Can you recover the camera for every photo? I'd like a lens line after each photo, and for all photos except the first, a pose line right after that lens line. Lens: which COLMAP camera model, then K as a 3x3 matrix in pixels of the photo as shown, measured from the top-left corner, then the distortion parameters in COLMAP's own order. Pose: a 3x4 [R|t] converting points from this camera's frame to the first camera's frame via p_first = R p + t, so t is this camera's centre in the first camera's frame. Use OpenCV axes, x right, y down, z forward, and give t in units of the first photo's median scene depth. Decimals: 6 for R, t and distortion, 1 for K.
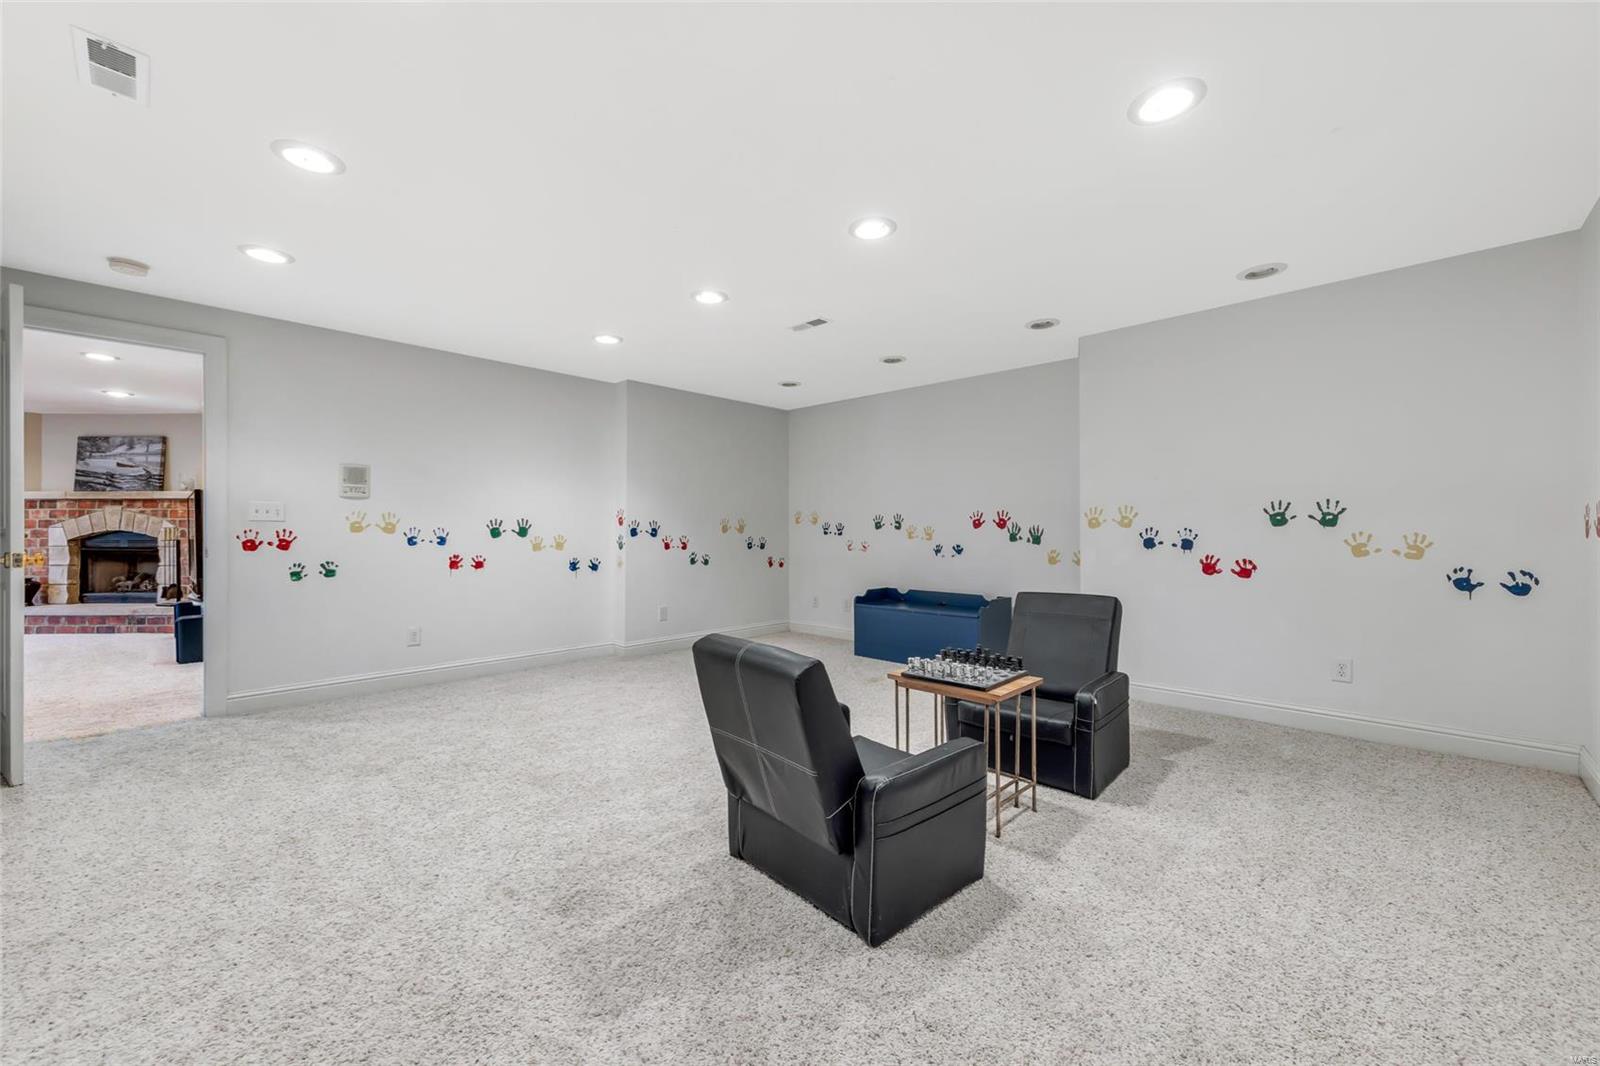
lens RADIAL K [[632.3, 0, 799.1], [0, 632.3, 529.4], [0, 0, 1]] dist [0.015914, -0.000009]
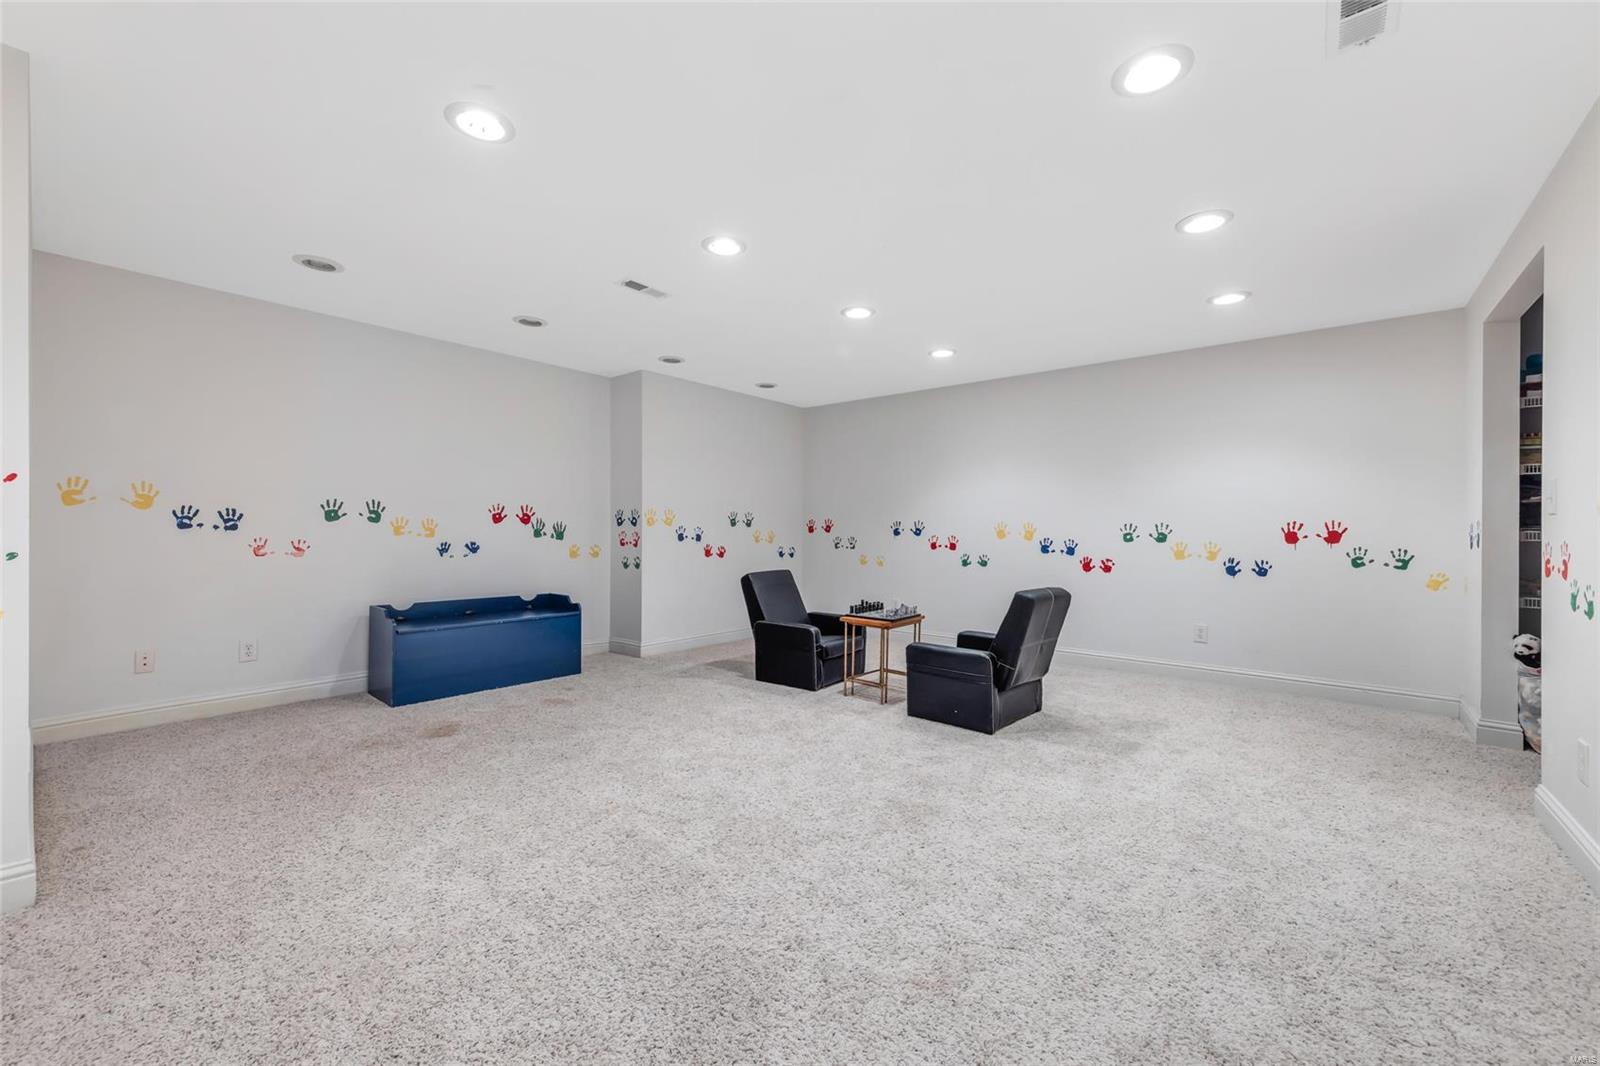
lens RADIAL K [[628.1, 0, 805.9], [0, 628.1, 527.0], [0, 0, 1]] dist [-0.001889, -0.000198]
pose [[-0.107599, 0.010400, 0.994140, -0.676000], [-0.010596, 0.999877, -0.011606, 0.009786], [-0.994138, -0.011783, -0.107475, 0.689544]]
